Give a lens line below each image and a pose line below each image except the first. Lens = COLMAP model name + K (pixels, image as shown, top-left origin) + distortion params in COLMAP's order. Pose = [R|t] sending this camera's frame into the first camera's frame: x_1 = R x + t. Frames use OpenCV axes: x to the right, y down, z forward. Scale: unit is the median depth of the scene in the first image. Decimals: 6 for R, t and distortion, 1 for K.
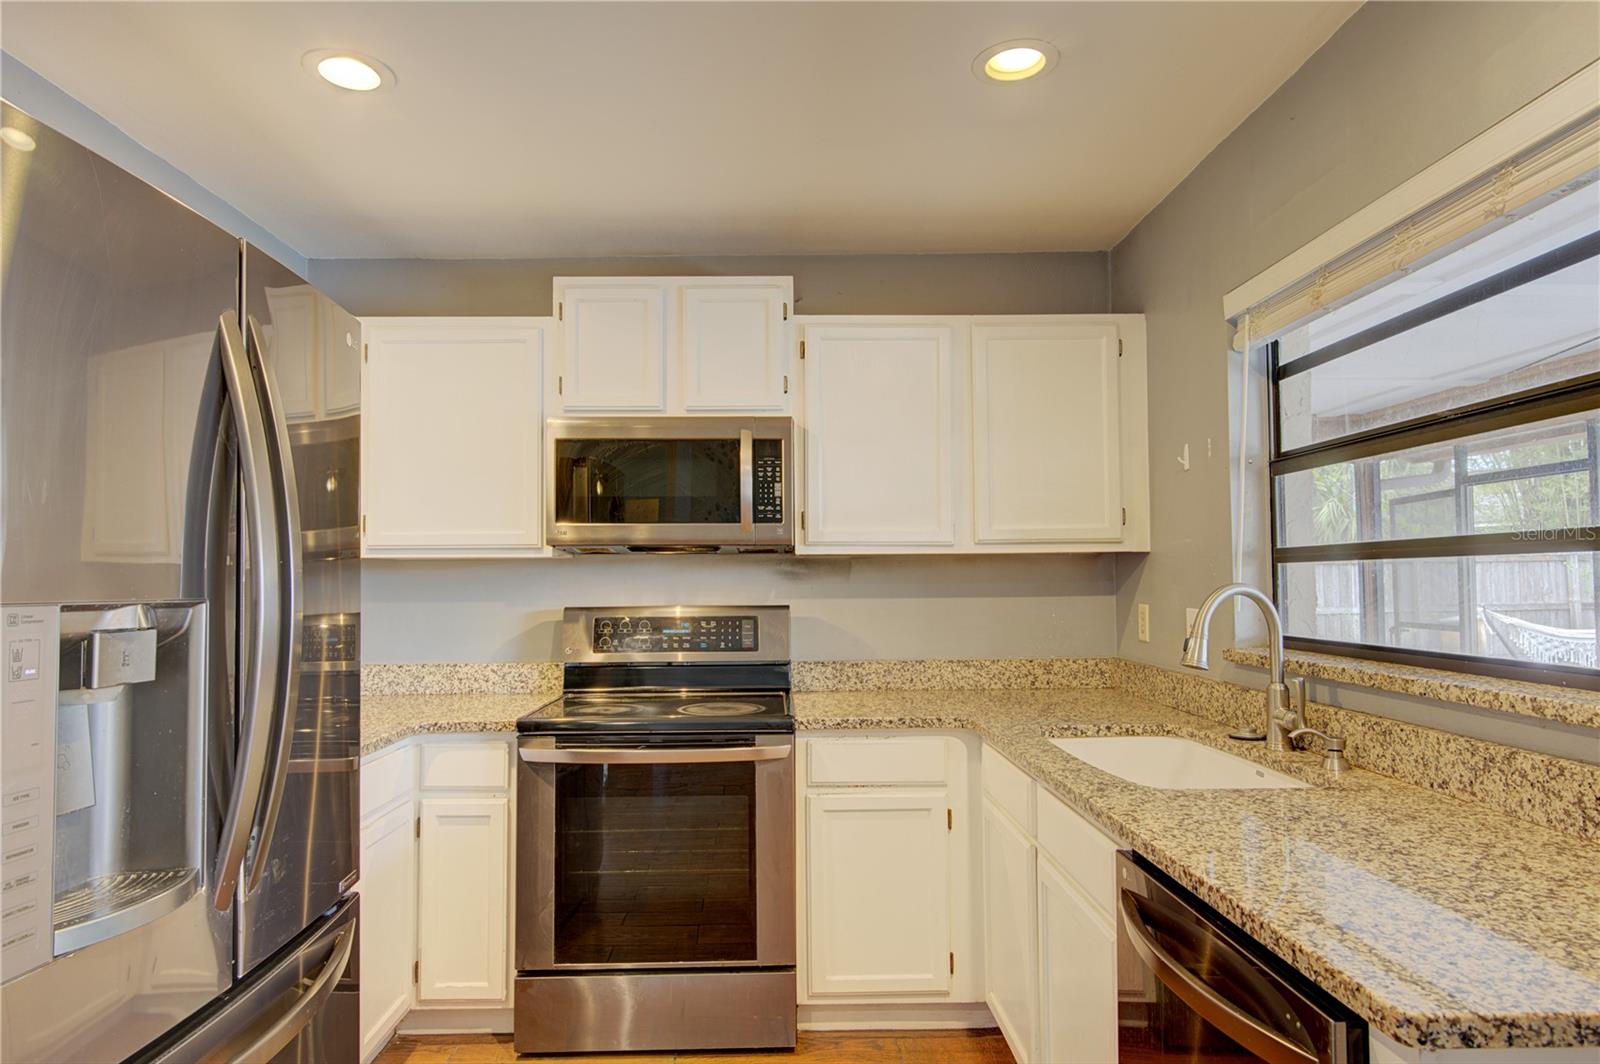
lens RADIAL K [[942.3, 0, 793.2], [0, 942.3, 538.8], [0, 0, 1]] dist [0.006585, -0.003894]
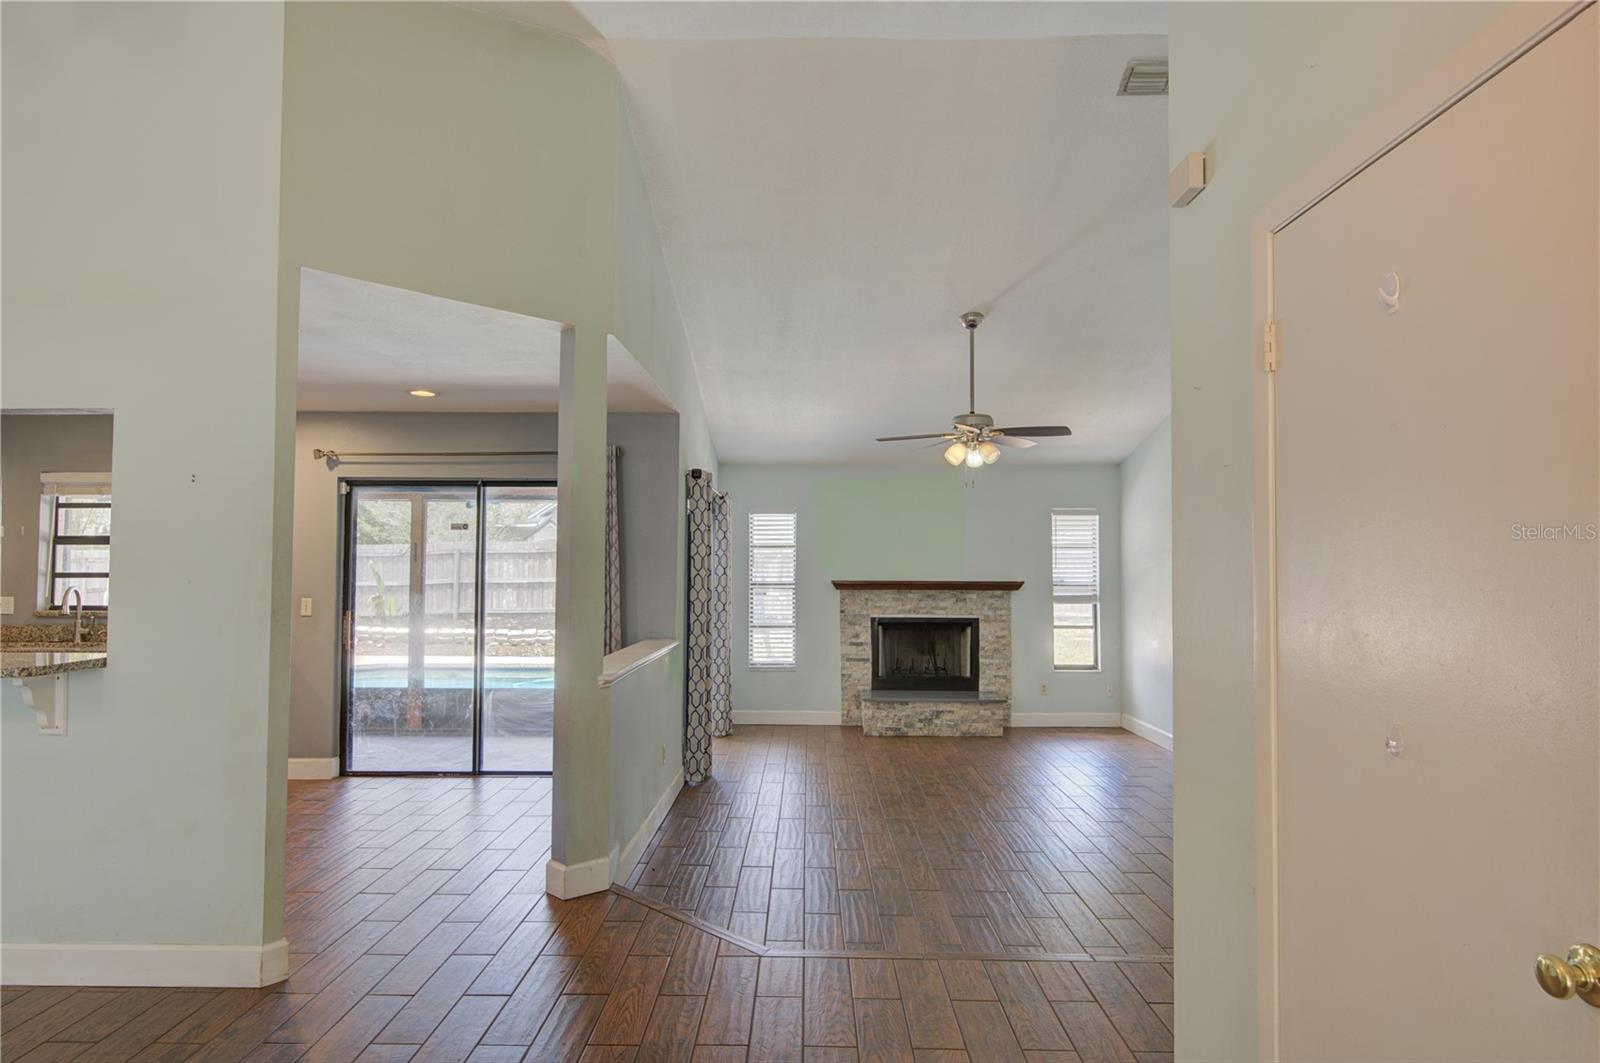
lens RADIAL K [[907.0, 0, 801.5], [0, 907.0, 539.3], [0, 0, 1]] dist [-0.003546, -0.001014]
pose [[0.025190, 0.040911, 0.998845, -1.649481], [-0.045027, 0.998195, -0.039748, -0.063830], [-0.998668, -0.043973, 0.026987, -0.962944]]
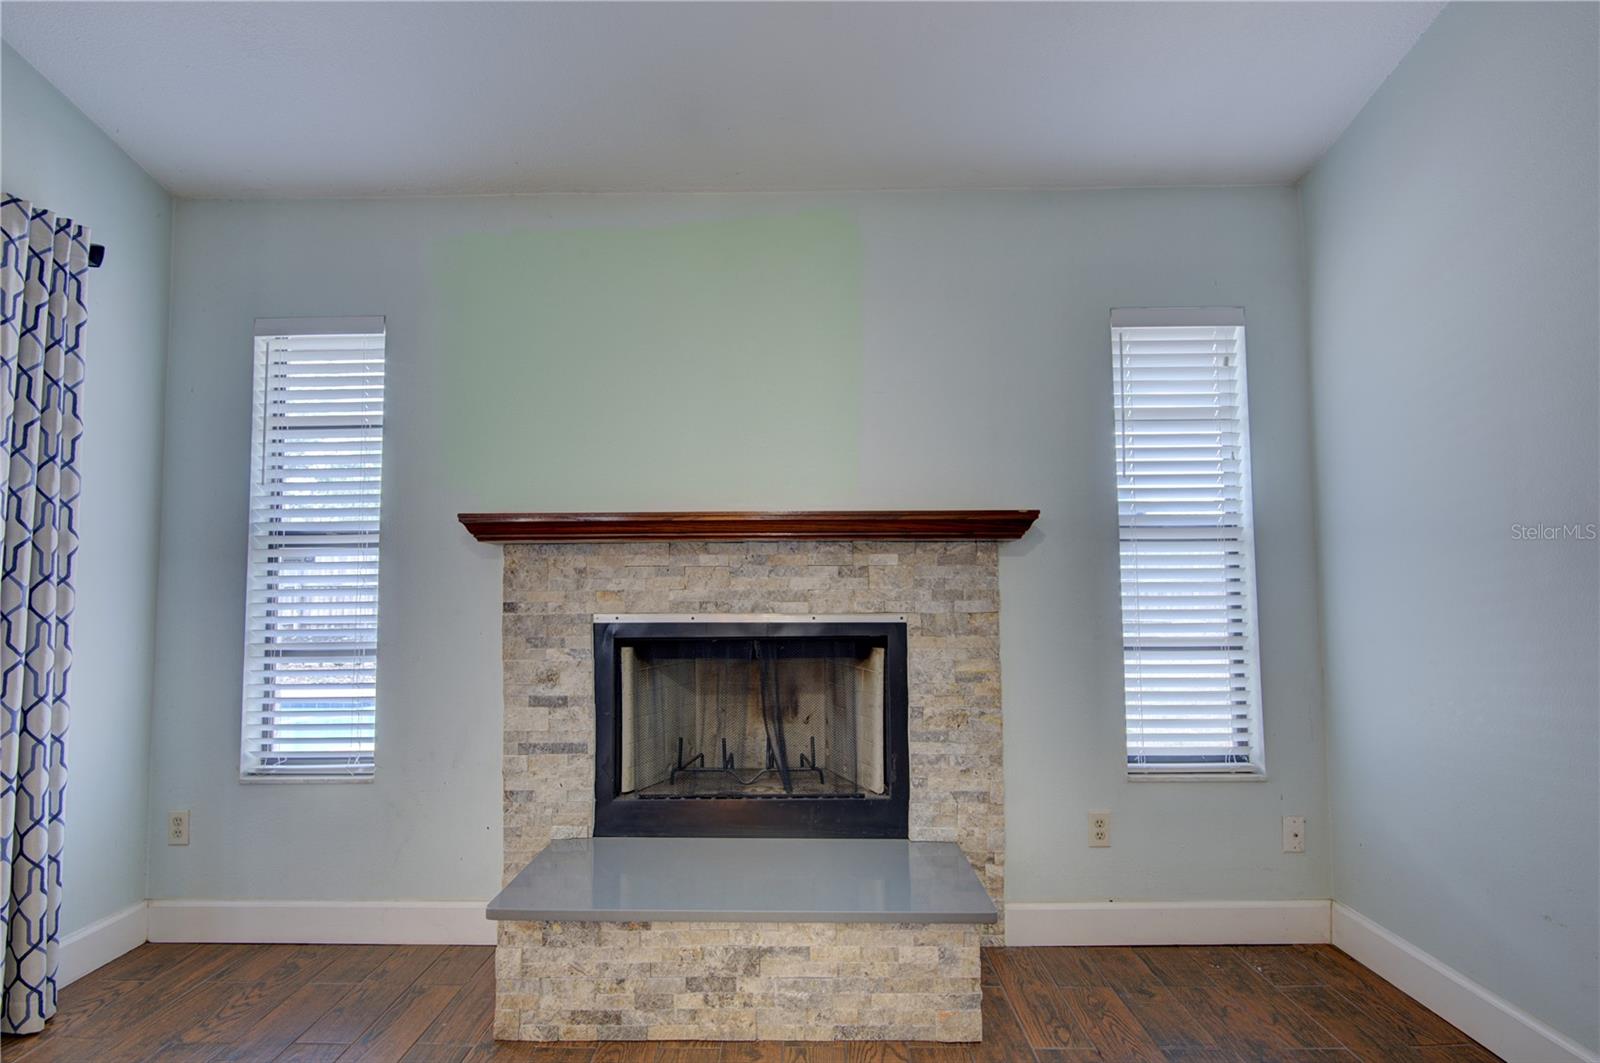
lens RADIAL K [[788.7, 0, 797.7], [0, 788.7, 533.7], [0, 0, 1]] dist [-0.003042, -0.000589]
pose [[0.029626, 0.065667, 0.997402, 0.512495], [-0.035365, 0.997284, -0.064609, 0.013345], [-0.998935, -0.033359, 0.031868, -1.390898]]
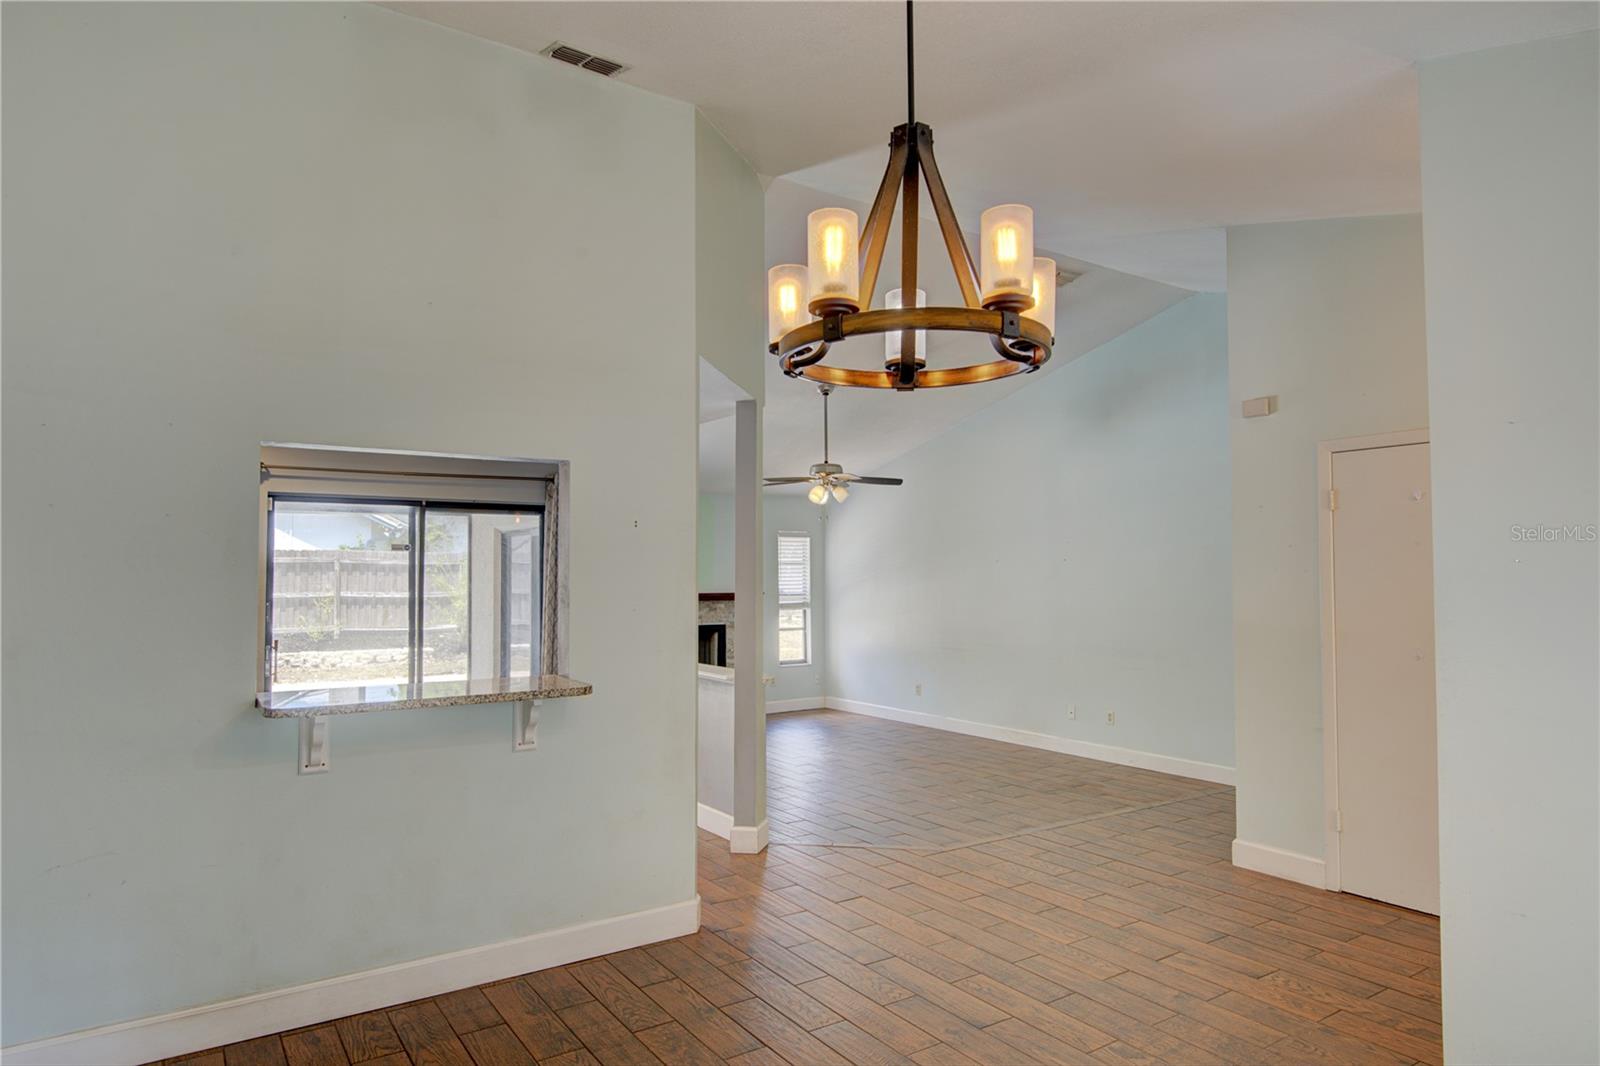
lens RADIAL K [[944.8, 0, 779.8], [0, 944.8, 537.7], [0, 0, 1]] dist [-0.002031, -0.001499]
pose [[-0.530065, 0.045031, 0.846761, -1.839758], [-0.026279, 0.997237, -0.069484, -0.034716], [-0.847550, -0.059083, -0.527417, 0.310044]]
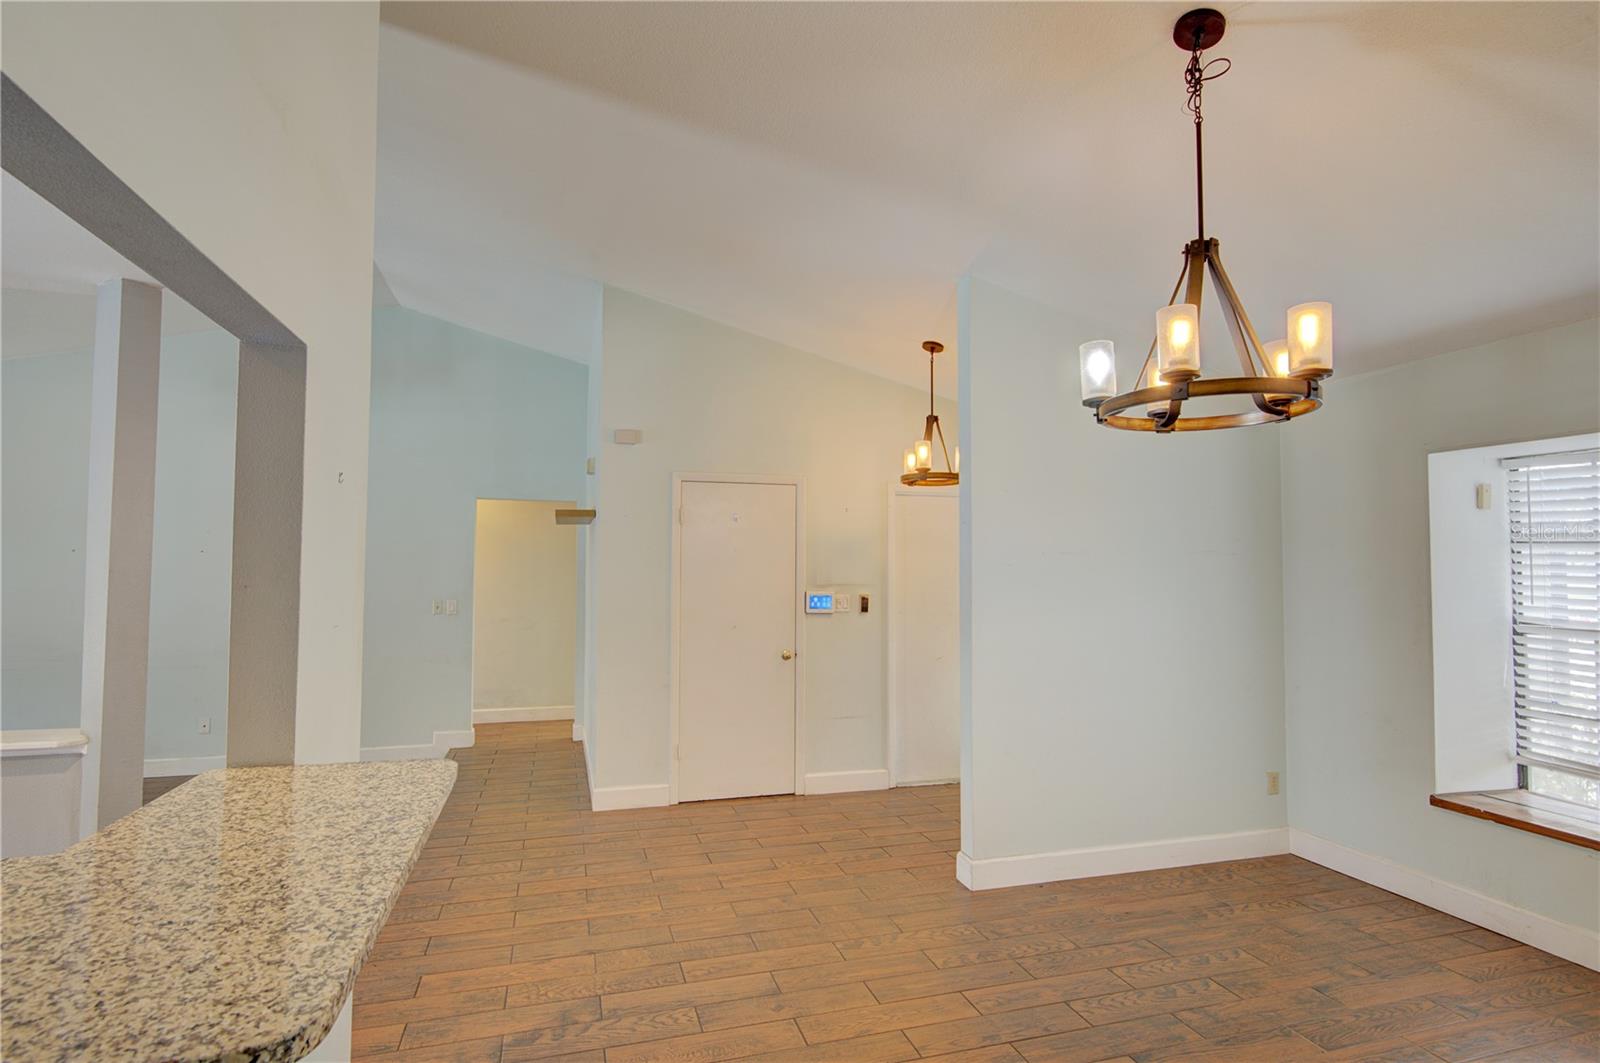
lens RADIAL K [[788.7, 0, 797.7], [0, 788.7, 533.7], [0, 0, 1]] dist [-0.003042, -0.000589]
pose [[-0.963450, -0.010299, -0.267691, -0.797891], [0.012867, 0.996328, -0.084642, -0.035936], [0.267579, -0.084992, -0.959780, 0.492277]]
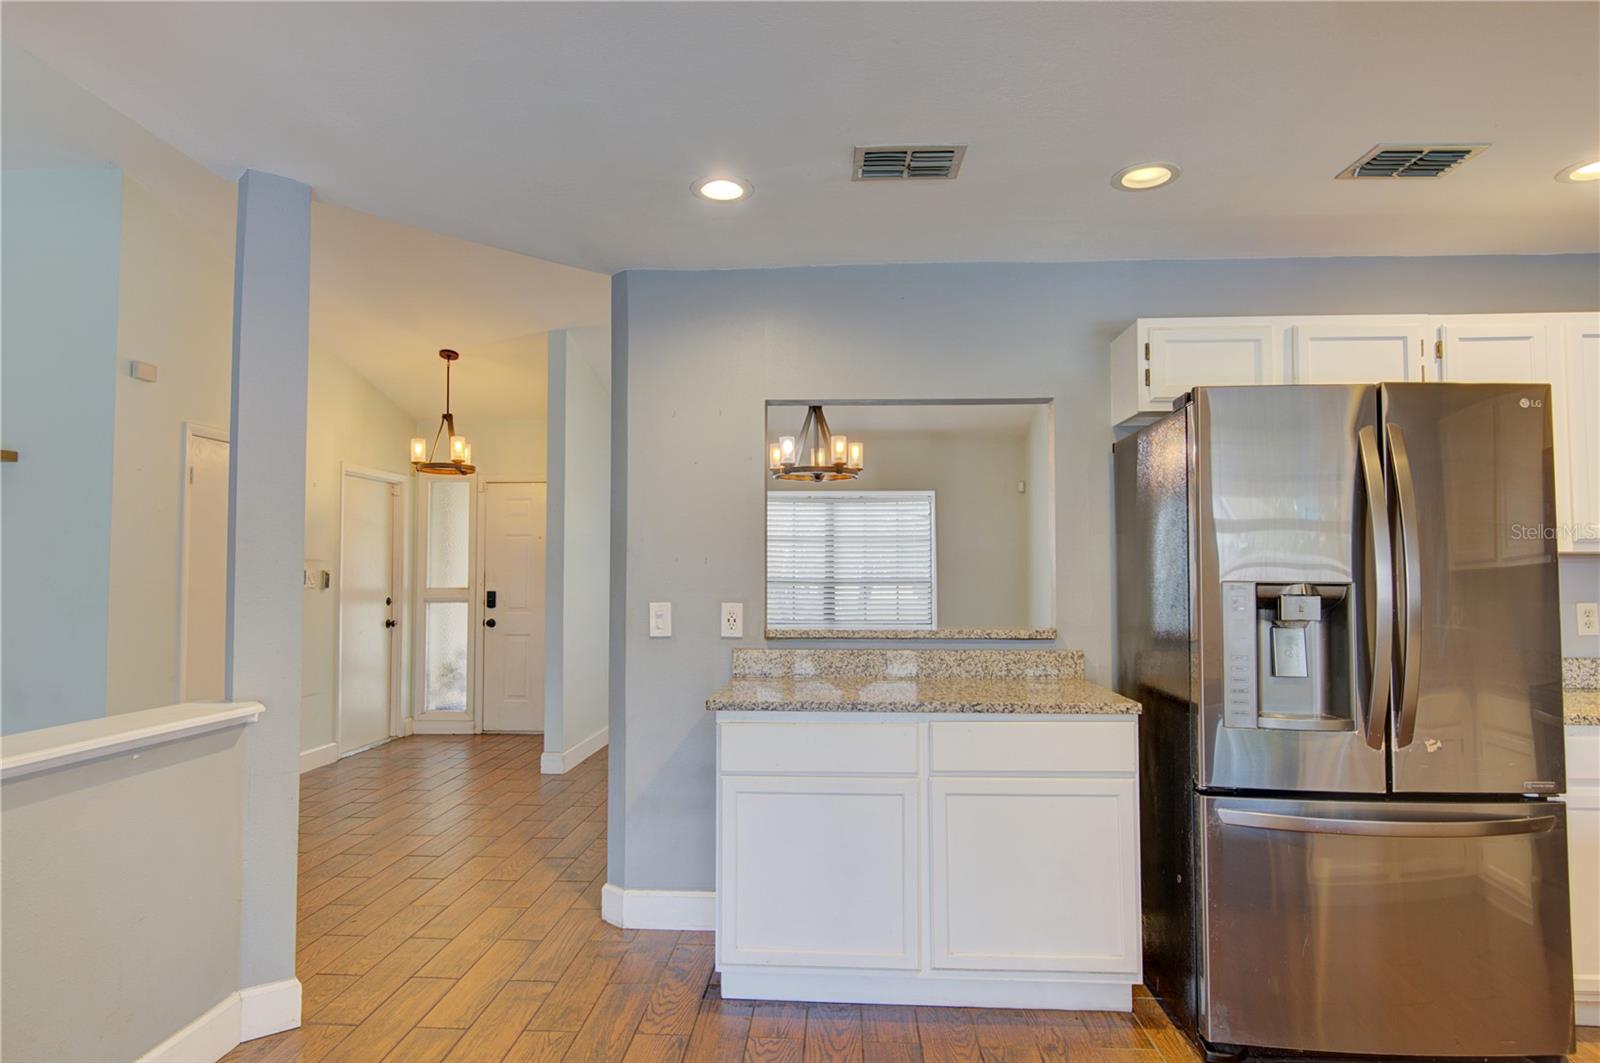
lens RADIAL K [[890.6, 0, 800.0], [0, 890.6, 531.5], [0, 0, 1]] dist [0.003004, 0.000127]
pose [[-0.071875, -0.041467, -0.996551, 0.565112], [0.040447, 0.998192, -0.044453, -0.002118], [0.996593, -0.043502, -0.070068, 0.002481]]
